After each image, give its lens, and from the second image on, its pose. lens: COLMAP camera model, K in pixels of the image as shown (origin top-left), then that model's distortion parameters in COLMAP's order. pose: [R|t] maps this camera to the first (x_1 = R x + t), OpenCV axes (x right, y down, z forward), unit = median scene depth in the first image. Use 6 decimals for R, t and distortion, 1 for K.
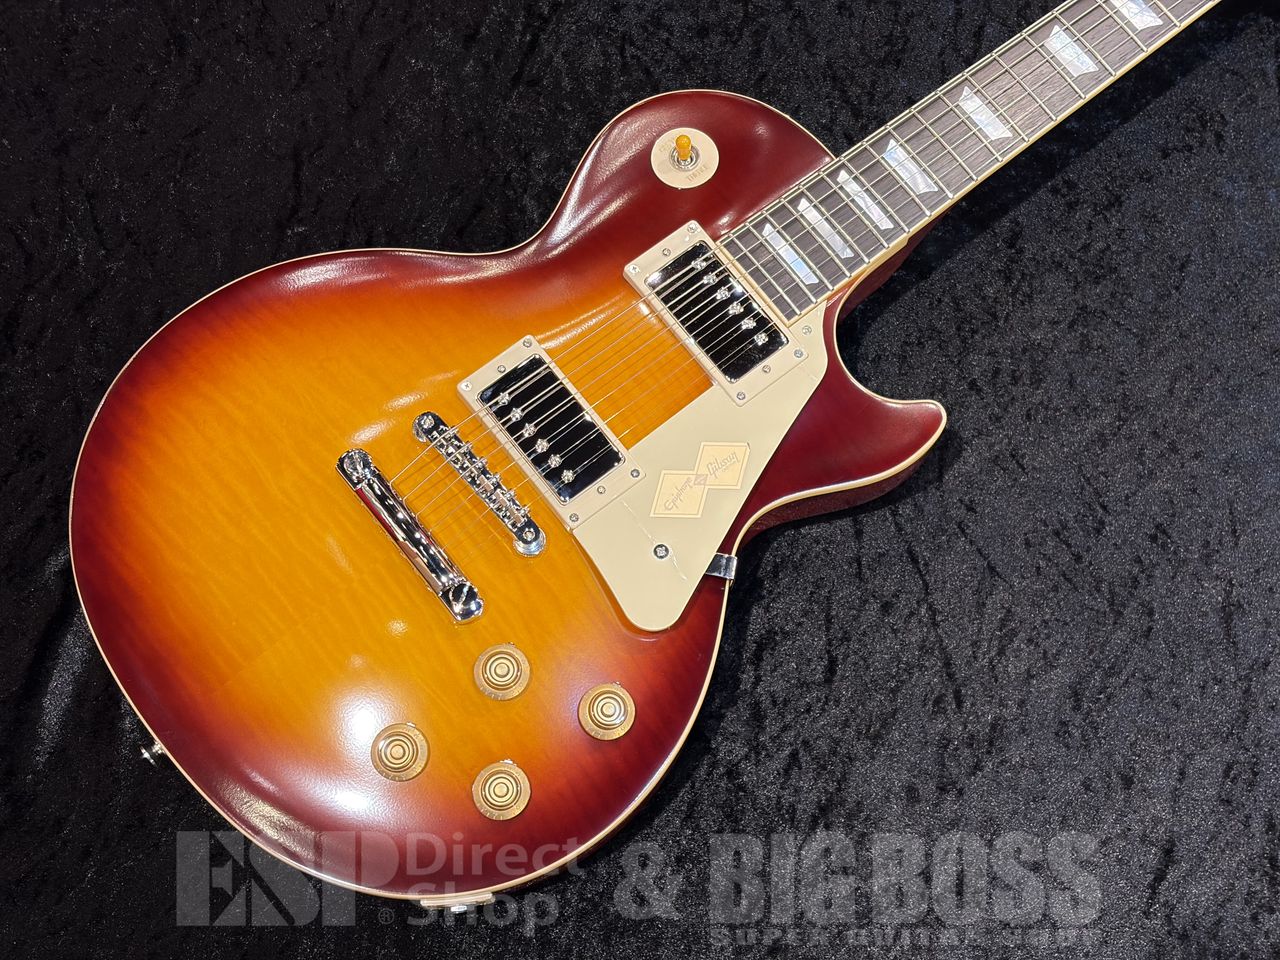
lens RADIAL K [[1922.5, 0, 644.9], [0, 1922.5, 484.1], [0, 0, 1]] dist [0.249837, -1.030744]
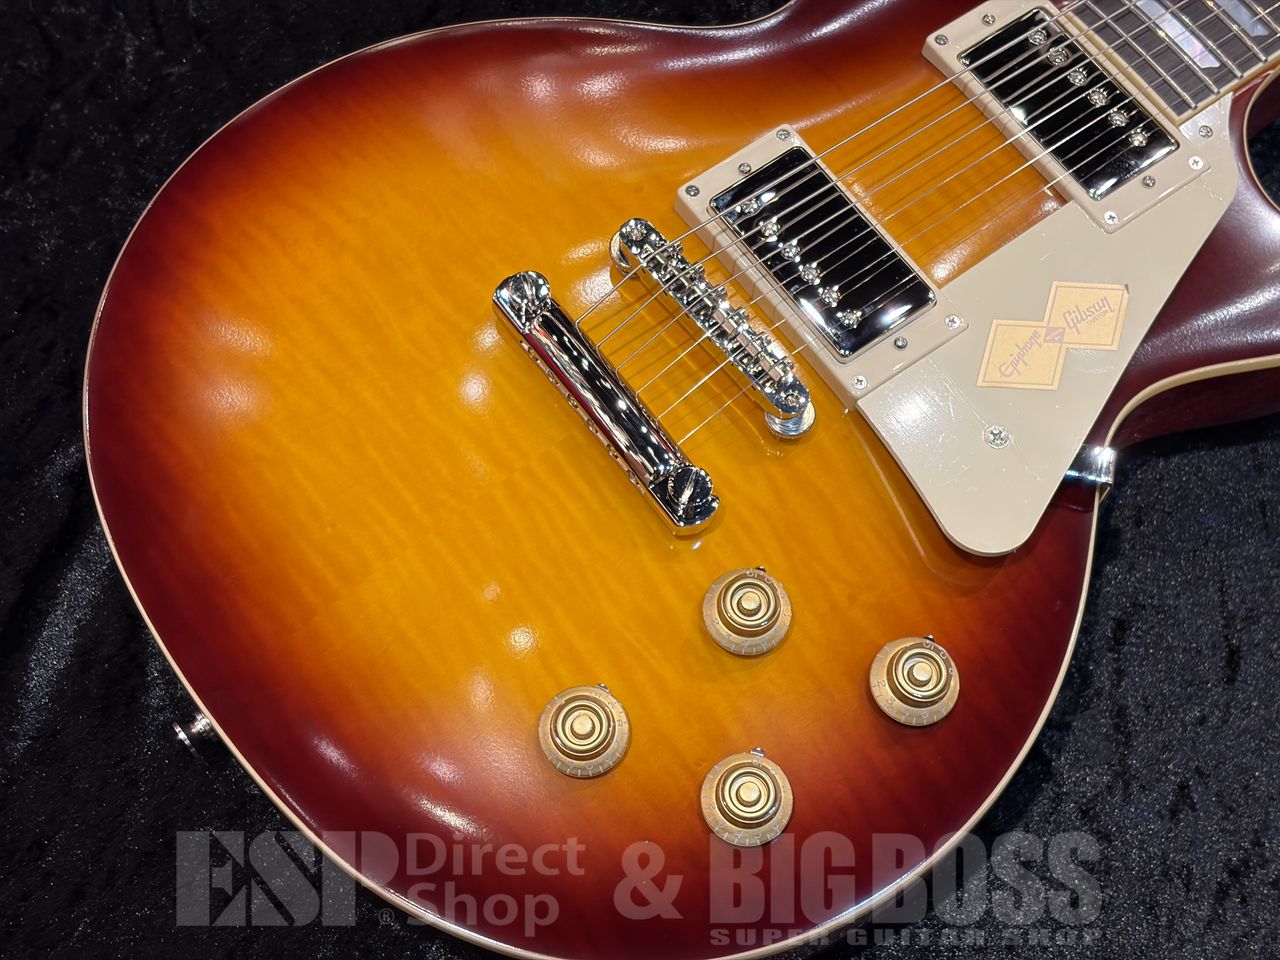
lens RADIAL K [[1922.5, 0, 644.9], [0, 1922.5, 484.1], [0, 0, 1]] dist [0.249837, -1.030744]
pose [[0.999280, 0.021971, -0.030939, -0.082262], [-0.025847, 0.991038, -0.131055, 0.128992], [0.027782, 0.131760, 0.990892, 0.344416]]
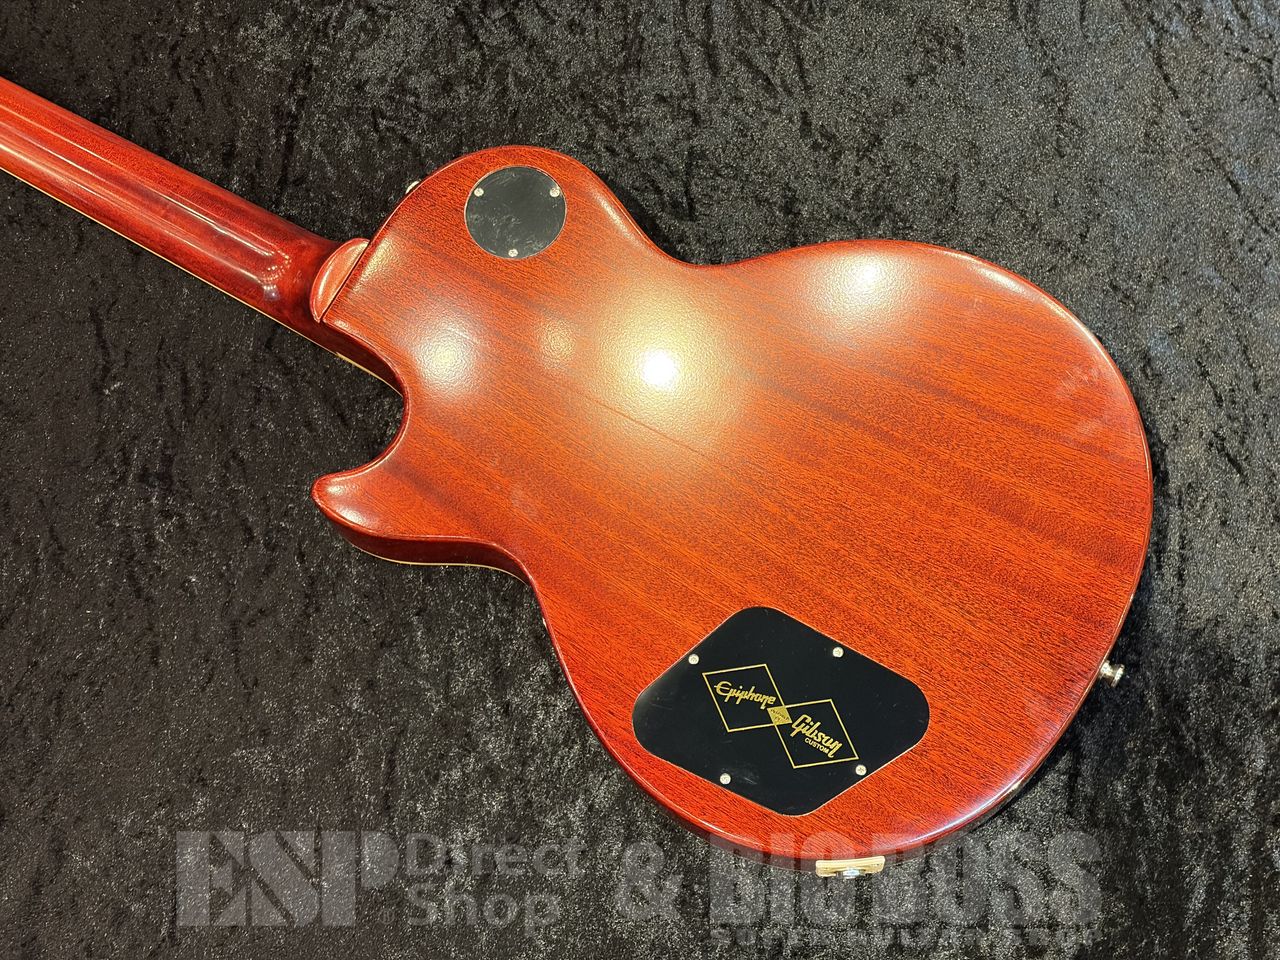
lens RADIAL K [[1922.5, 0, 644.9], [0, 1922.5, 484.1], [0, 0, 1]] dist [0.249837, -1.030744]
pose [[0.962805, -0.270169, -0.003922, 0.088021], [0.270037, 0.961632, 0.048413, -0.059097], [-0.009308, -0.047671, 0.998820, -0.040790]]
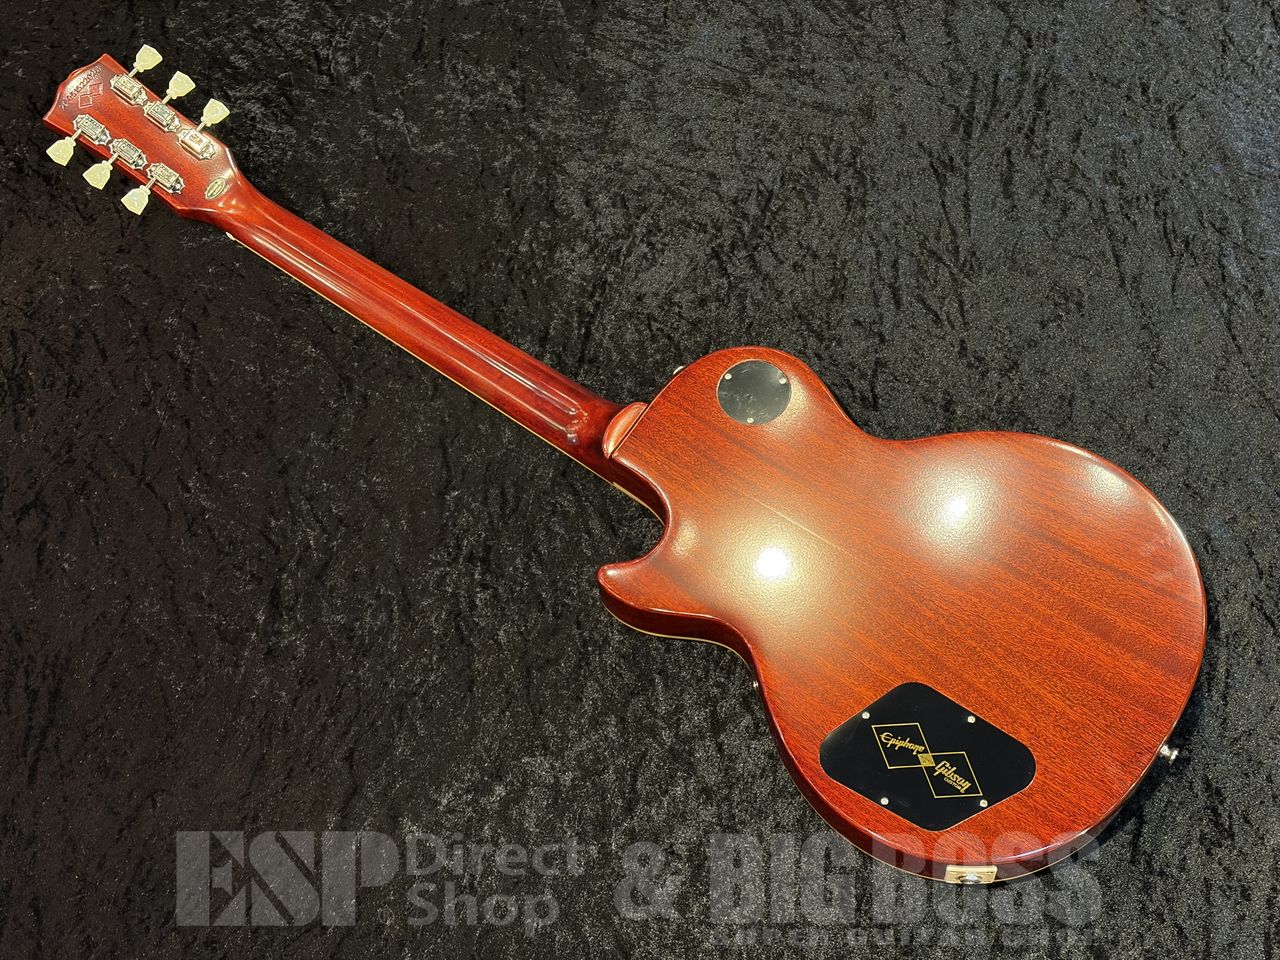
lens RADIAL K [[1914.6, 0, 632.5], [0, 1914.6, 481.3], [0, 0, 1]] dist [0.253674, -1.042957]
pose [[0.982281, -0.186708, -0.016275, -0.025027], [0.184902, 0.979619, -0.078467, -0.004740], [0.030594, 0.074067, 0.996784, -0.441113]]
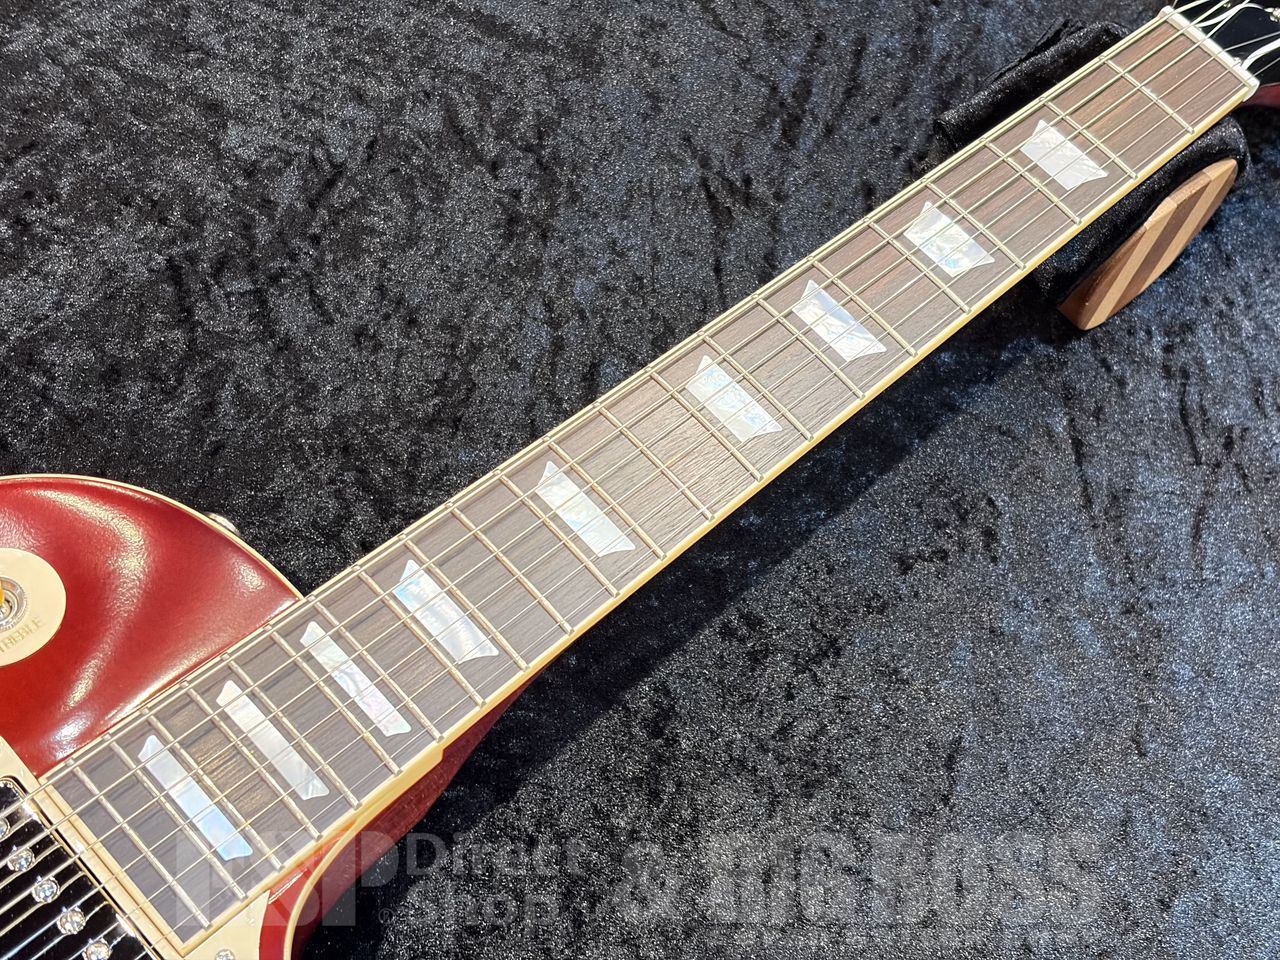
lens RADIAL K [[1922.5, 0, 644.9], [0, 1922.5, 484.1], [0, 0, 1]] dist [0.249837, -1.030744]
pose [[0.990748, -0.021415, 0.134015, 0.122761], [0.046176, 0.981748, -0.184496, -0.099506], [-0.127618, 0.188977, 0.973654, 0.483091]]
